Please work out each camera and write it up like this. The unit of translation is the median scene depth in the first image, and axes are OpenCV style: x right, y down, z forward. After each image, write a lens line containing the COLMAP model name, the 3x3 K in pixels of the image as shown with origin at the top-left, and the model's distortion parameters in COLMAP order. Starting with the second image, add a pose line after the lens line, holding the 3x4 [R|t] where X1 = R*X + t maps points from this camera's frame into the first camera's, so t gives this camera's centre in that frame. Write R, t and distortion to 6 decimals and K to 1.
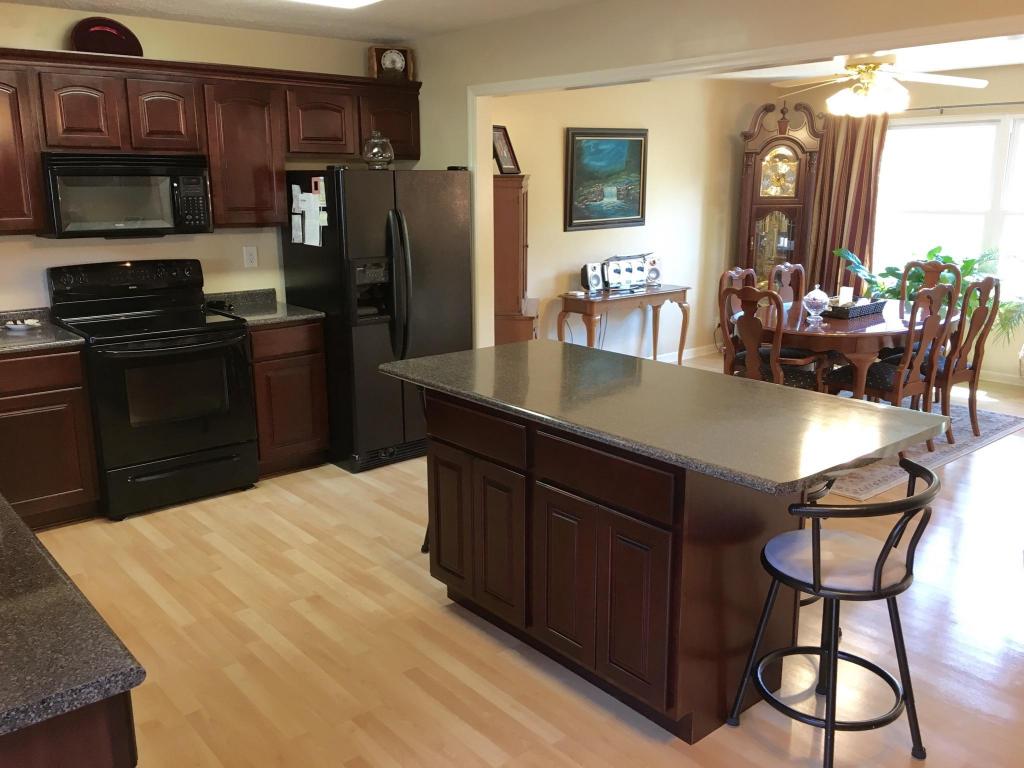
lens RADIAL K [[875.4, 0, 505.7], [0, 875.4, 385.8], [0, 0, 1]] dist [0.075572, -0.064696]
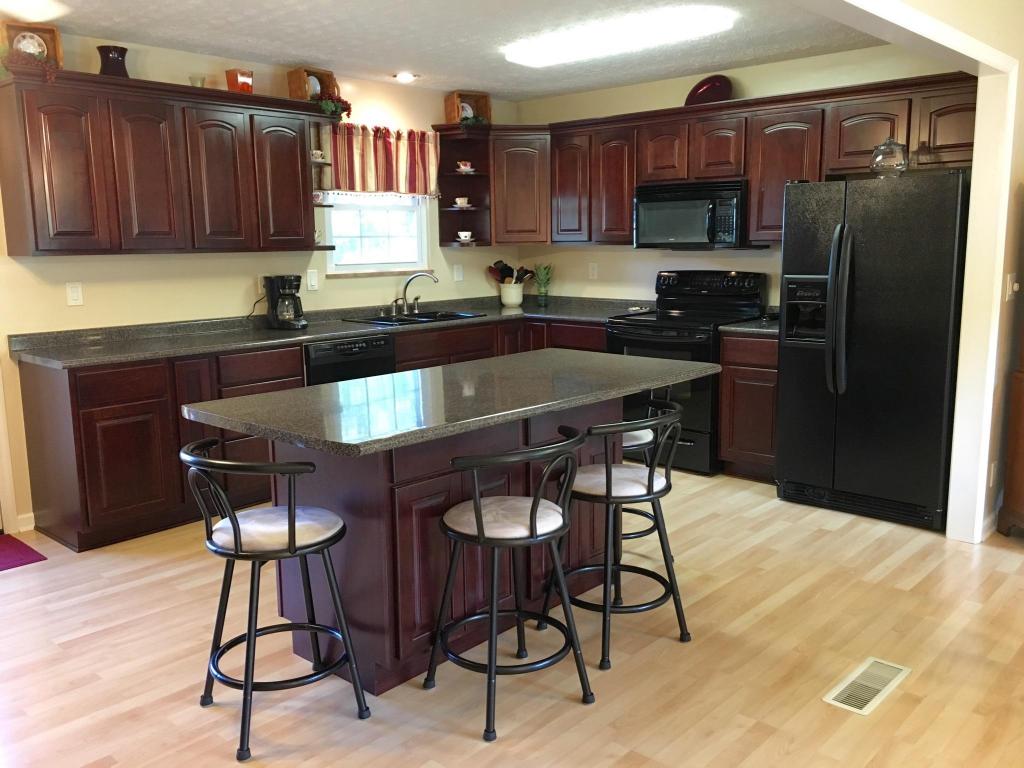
lens RADIAL K [[875.4, 0, 504.3], [0, 875.4, 383.6], [0, 0, 1]] dist [0.075572, -0.064696]
pose [[0.118464, 0.167744, -0.978687, 0.801514], [-0.213427, 0.966892, 0.139889, -0.104303], [0.969750, 0.192306, 0.150343, 0.608499]]
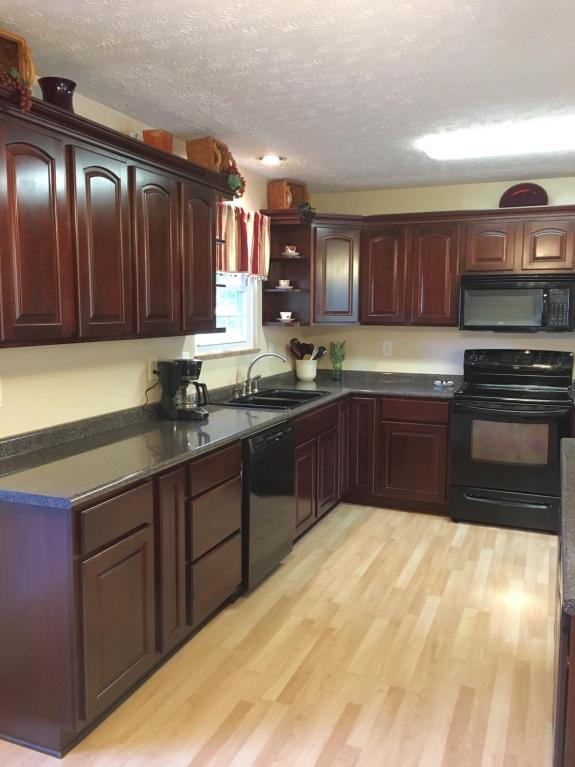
lens RADIAL K [[655.7, 0, 289.2], [0, 655.7, 387.6], [0, 0, 1]] dist [0.075572, -0.064696]
pose [[0.470109, 0.112244, -0.875442, 0.354941], [-0.207341, 0.978168, 0.014073, -0.021915], [0.857909, 0.174899, 0.483118, 0.205620]]
